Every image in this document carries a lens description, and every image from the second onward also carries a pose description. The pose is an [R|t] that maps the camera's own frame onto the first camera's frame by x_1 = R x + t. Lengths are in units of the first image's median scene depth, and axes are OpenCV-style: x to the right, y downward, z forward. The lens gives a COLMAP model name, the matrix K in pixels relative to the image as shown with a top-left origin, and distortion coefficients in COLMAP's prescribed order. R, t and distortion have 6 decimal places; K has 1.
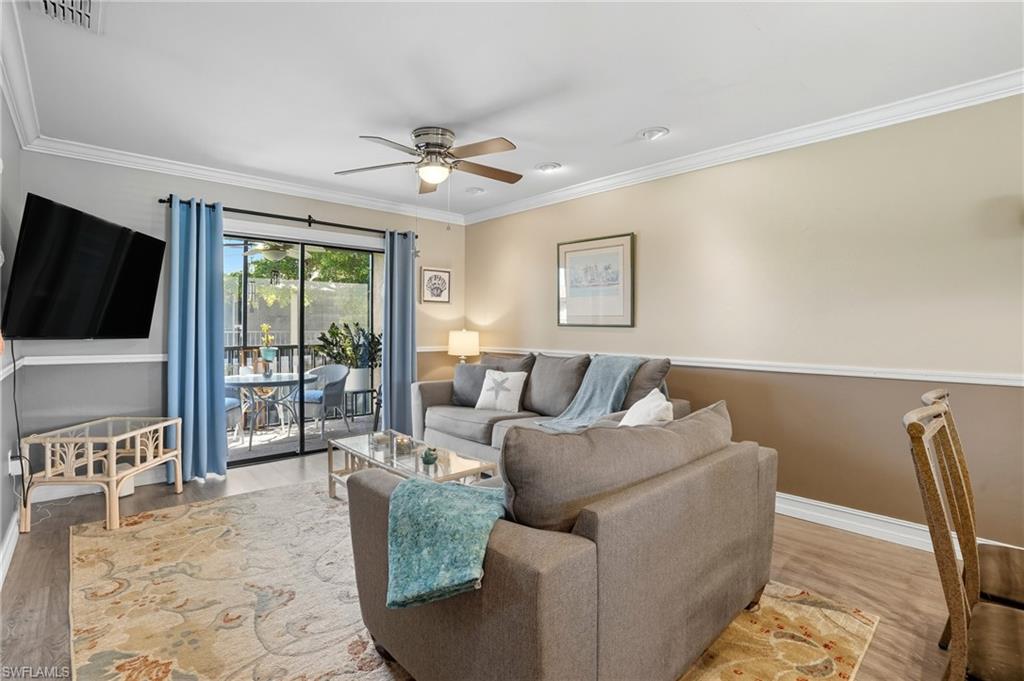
lens RADIAL K [[469.7, 0, 503.8], [0, 469.7, 333.9], [0, 0, 1]] dist [-0.046970, 0.009094]
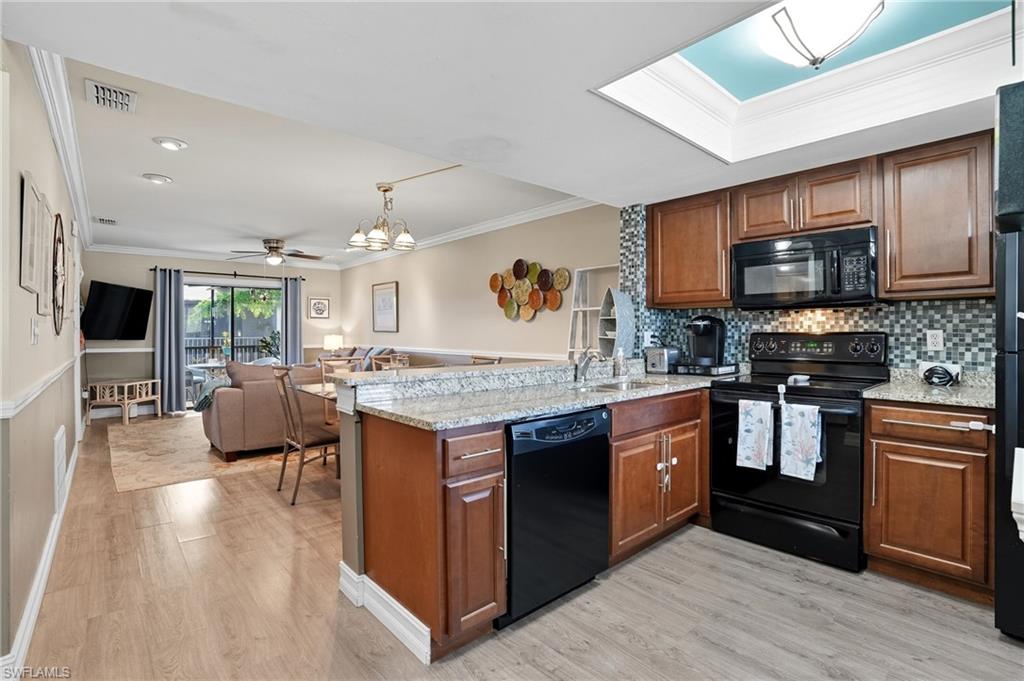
lens RADIAL K [[469.7, 0, 503.2], [0, 469.7, 336.7], [0, 0, 1]] dist [-0.046970, 0.009094]
pose [[0.999392, -0.007235, -0.034102, 0.781503], [0.007067, 0.999962, -0.005050, 0.015584], [0.034138, 0.004806, 0.999406, -0.861843]]
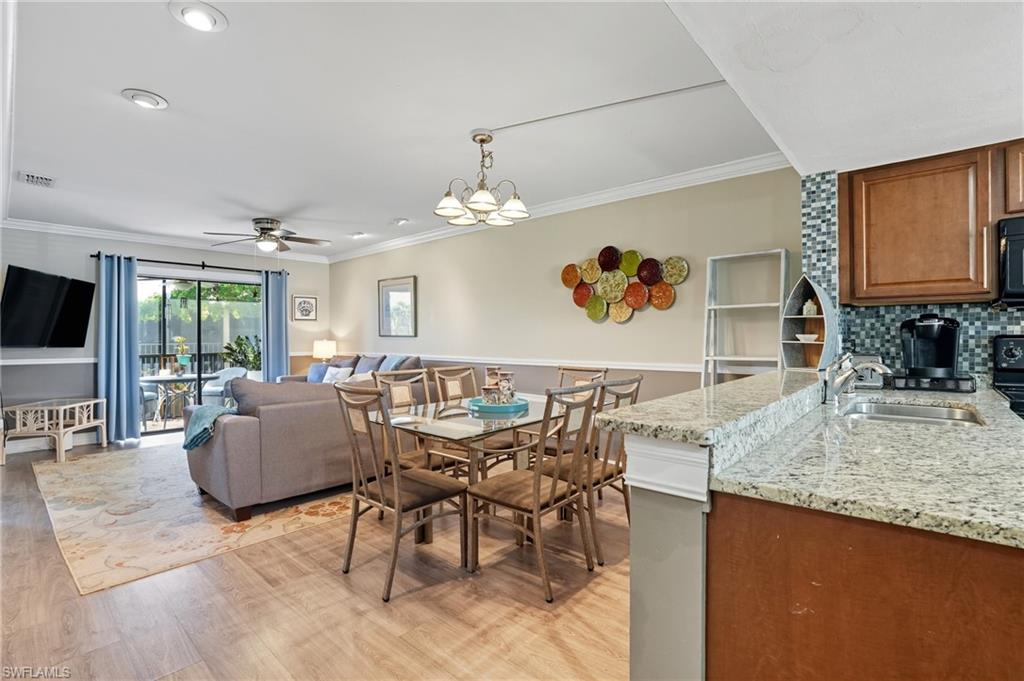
lens RADIAL K [[469.7, 0, 511.5], [0, 469.7, 339.4], [0, 0, 1]] dist [-0.046970, 0.009094]
pose [[0.995405, -0.010192, 0.095211, 0.454924], [0.011050, 0.999903, -0.008486, 0.010674], [-0.095115, 0.009499, 0.995421, -0.583081]]
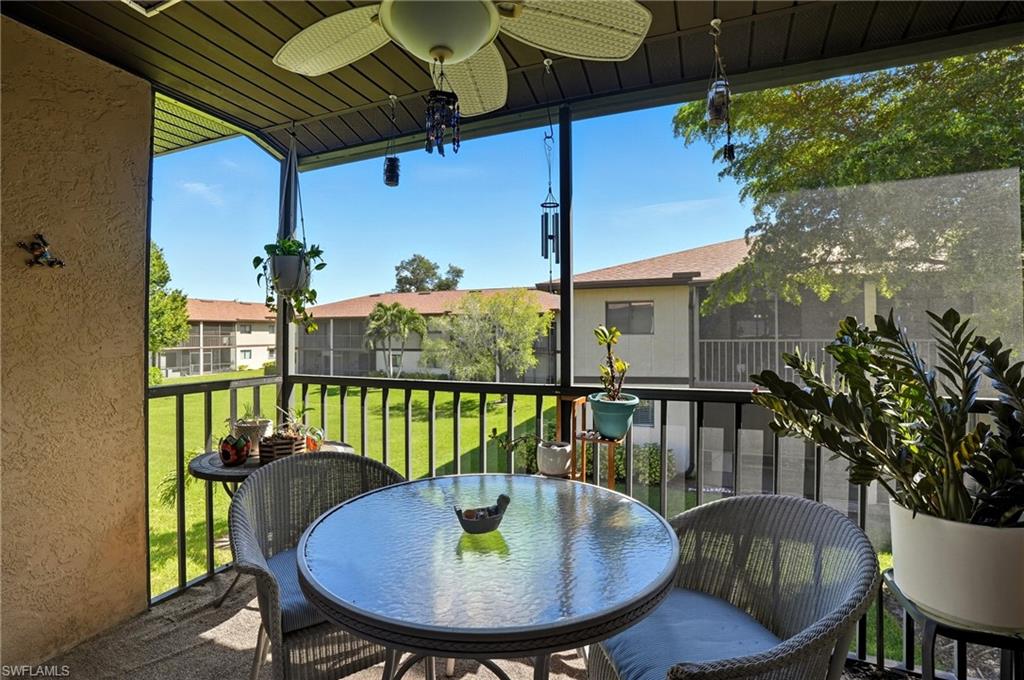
lens RADIAL K [[469.7, 0, 511.3], [0, 469.7, 337.8], [0, 0, 1]] dist [-0.046970, 0.009094]
pose [[0.420017, -0.000954, -0.907516, -0.333756], [-0.000674, 0.999999, -0.001363, -0.019201], [0.907516, 0.001184, 0.420016, 1.154907]]
